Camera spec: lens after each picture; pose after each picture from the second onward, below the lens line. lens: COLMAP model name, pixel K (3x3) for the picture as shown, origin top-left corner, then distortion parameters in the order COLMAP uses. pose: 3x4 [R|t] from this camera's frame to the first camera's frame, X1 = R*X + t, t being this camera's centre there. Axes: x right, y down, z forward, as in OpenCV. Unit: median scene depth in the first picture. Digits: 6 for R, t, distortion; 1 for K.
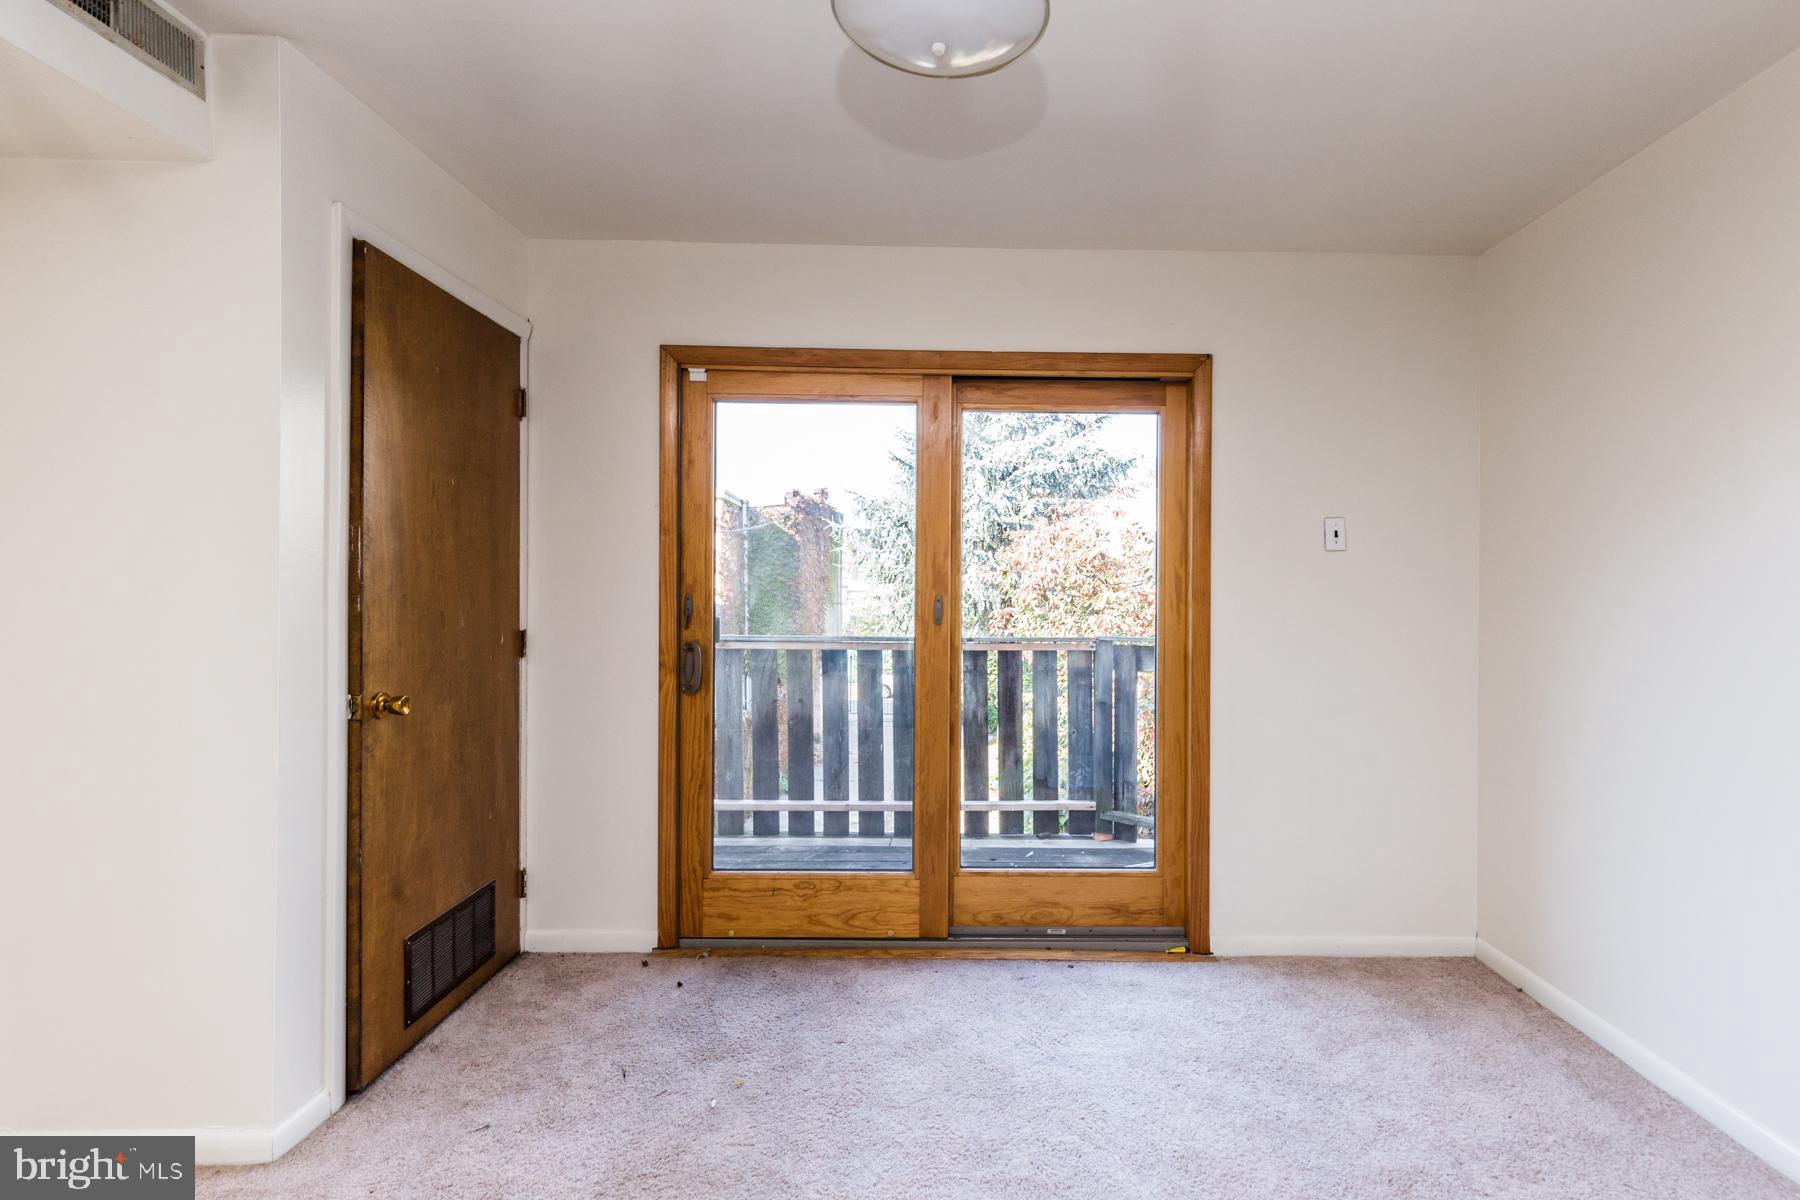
lens RADIAL K [[824.8, 0, 968.4], [0, 824.8, 593.8], [0, 0, 1]] dist [0.000721, -0.000088]
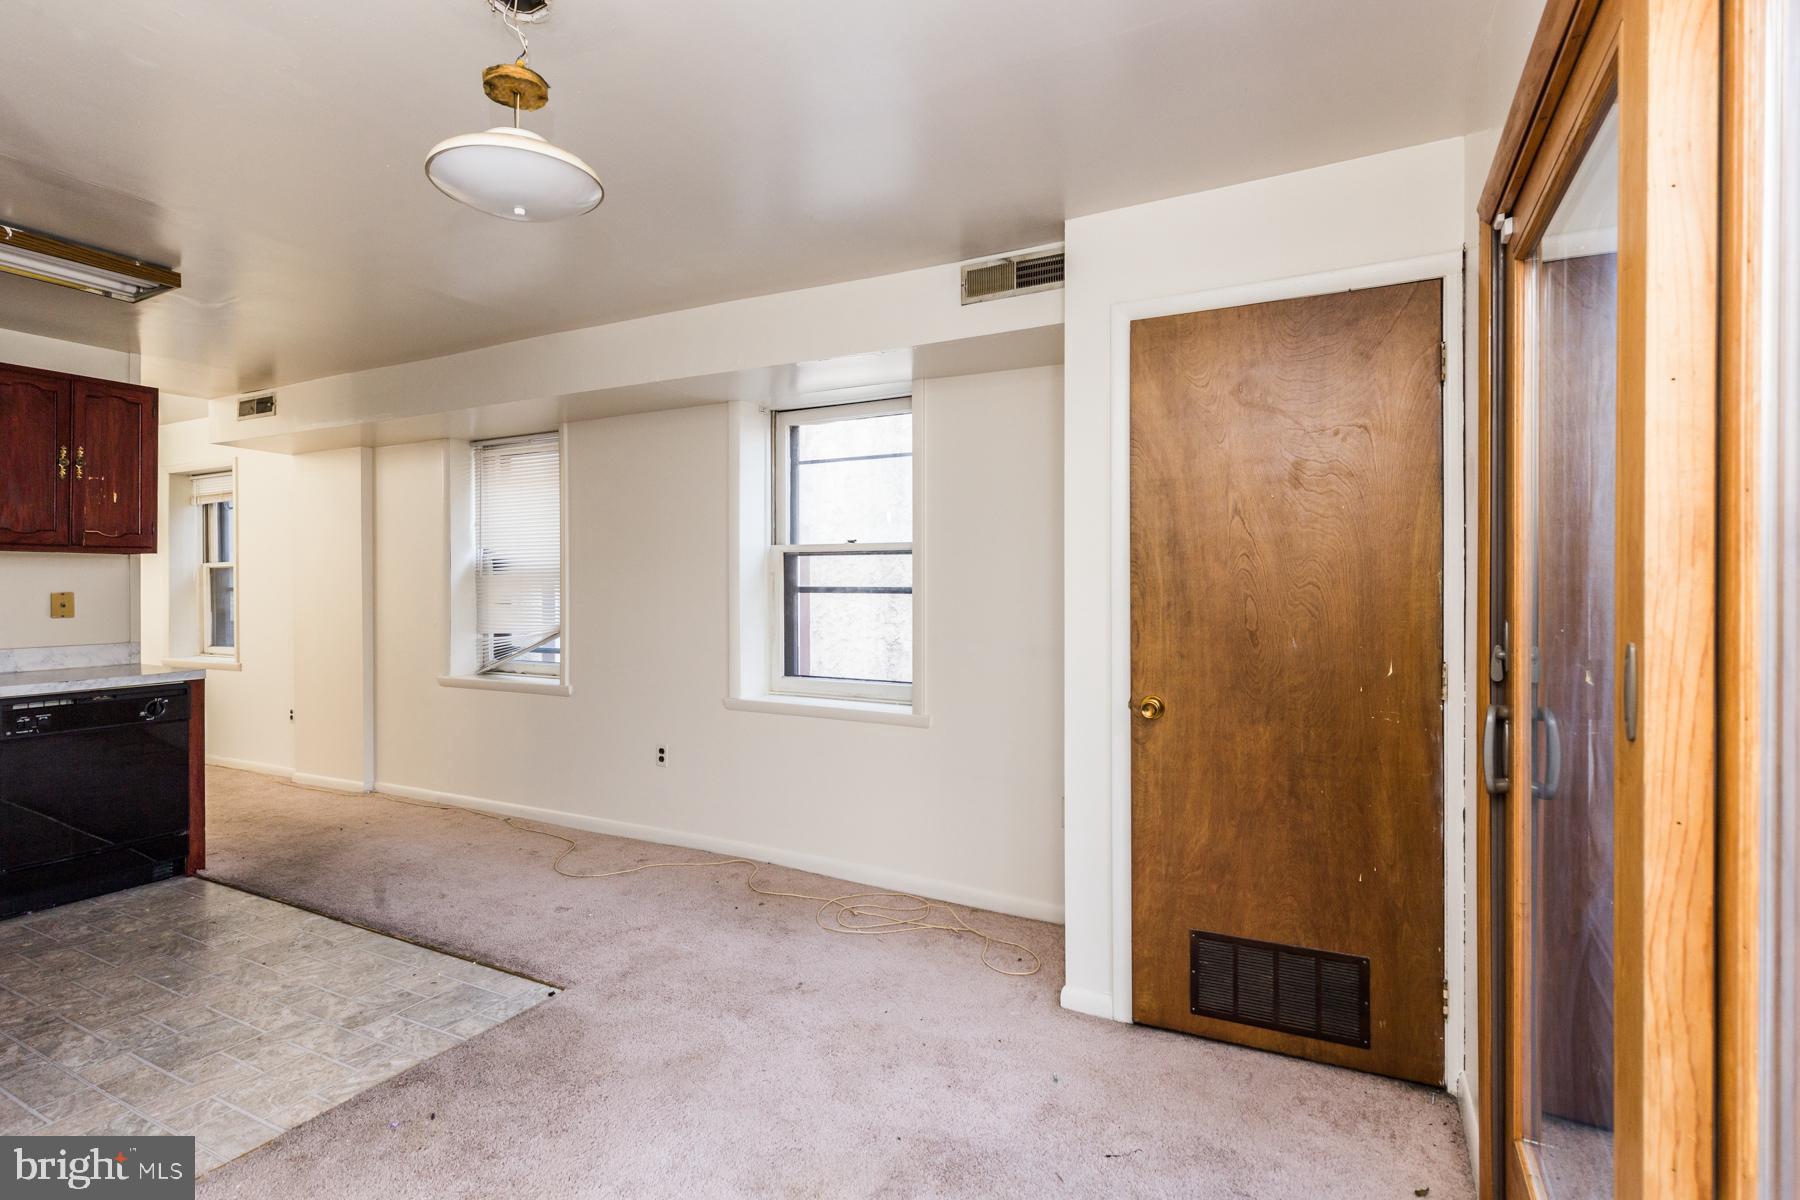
lens RADIAL K [[833.7, 0, 891.3], [0, 833.7, 594.4], [0, 0, 1]] dist [0.002378, -0.000160]
pose [[-0.474820, -0.008183, -0.880045, 0.468391], [-0.006148, 0.999963, -0.005981, -0.013779], [0.880061, 0.002571, -0.474853, 1.154686]]
